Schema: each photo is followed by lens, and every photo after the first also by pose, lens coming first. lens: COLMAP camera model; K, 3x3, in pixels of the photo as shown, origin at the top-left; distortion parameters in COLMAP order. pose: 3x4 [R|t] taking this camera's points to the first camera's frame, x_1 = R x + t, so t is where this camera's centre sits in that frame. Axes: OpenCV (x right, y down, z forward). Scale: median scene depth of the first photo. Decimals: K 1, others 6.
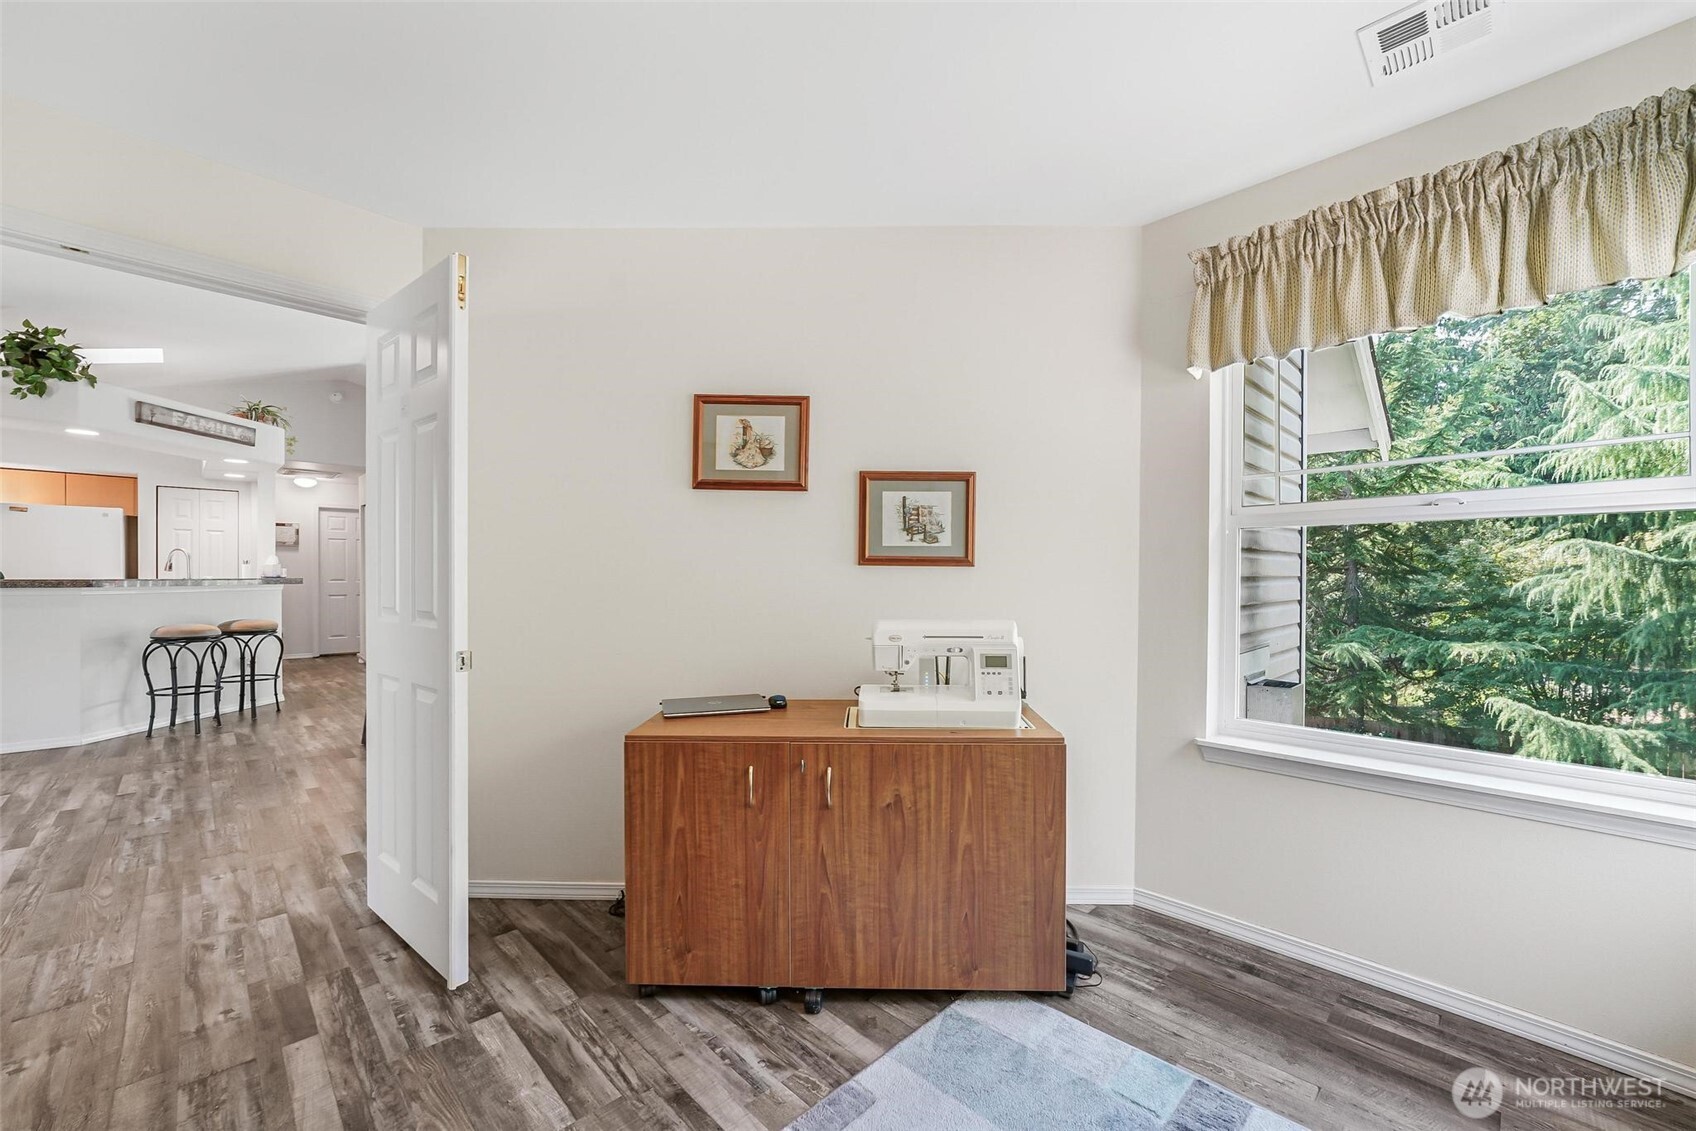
lens RADIAL K [[660.0, 0, 818.9], [0, 660.0, 576.4], [0, 0, 1]] dist [-0.033812, 0.016270]
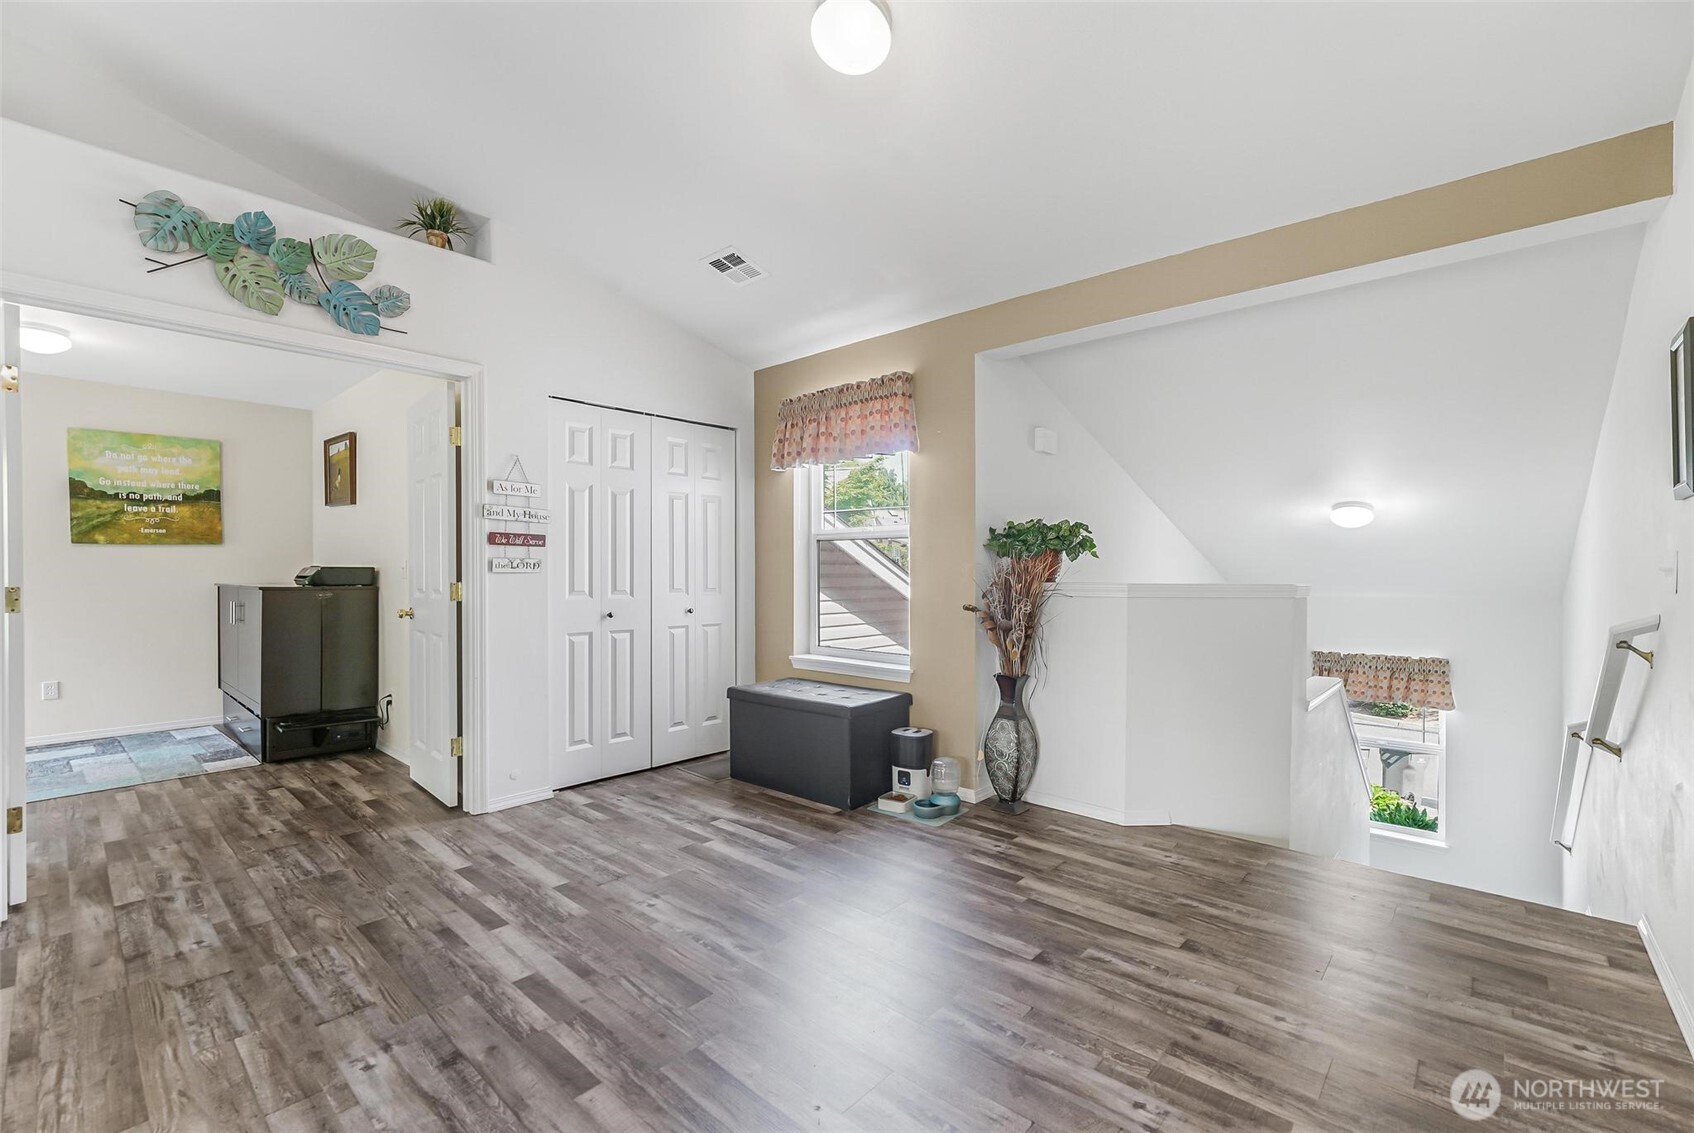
lens RADIAL K [[710.6, 0, 849.9], [0, 710.6, 579.2], [0, 0, 1]] dist [-0.011227, -0.000143]
pose [[-0.996640, -0.002037, -0.081882, -1.738722], [-0.004048, 0.999694, 0.024393, -0.013903], [0.081807, 0.024642, -0.996343, 2.013396]]
